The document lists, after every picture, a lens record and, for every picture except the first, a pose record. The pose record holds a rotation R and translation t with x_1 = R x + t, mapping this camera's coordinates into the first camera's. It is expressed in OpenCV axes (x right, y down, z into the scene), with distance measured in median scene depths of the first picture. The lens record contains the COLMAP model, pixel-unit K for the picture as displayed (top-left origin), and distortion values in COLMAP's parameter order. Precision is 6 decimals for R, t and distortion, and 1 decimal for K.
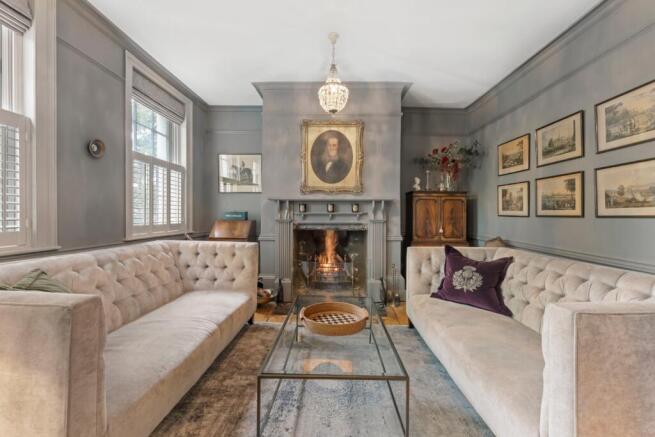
lens RADIAL K [[269.3, 0, 329.1], [0, 269.3, 217.5], [0, 0, 1]] dist [0.000353, -0.000109]
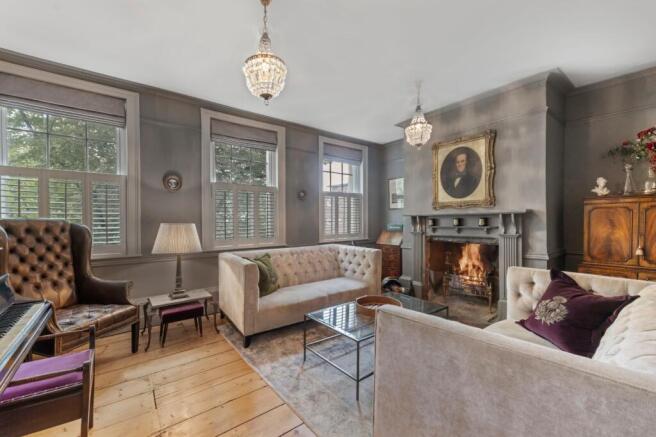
lens RADIAL K [[269.7, 0, 332.3], [0, 269.7, 220.9], [0, 0, 1]] dist [0.000353, -0.000109]
pose [[0.636185, -0.009529, -0.771478, 0.511213], [0.007680, 0.999952, -0.006018, -0.037182], [0.771498, -0.002097, 0.636228, -0.047273]]
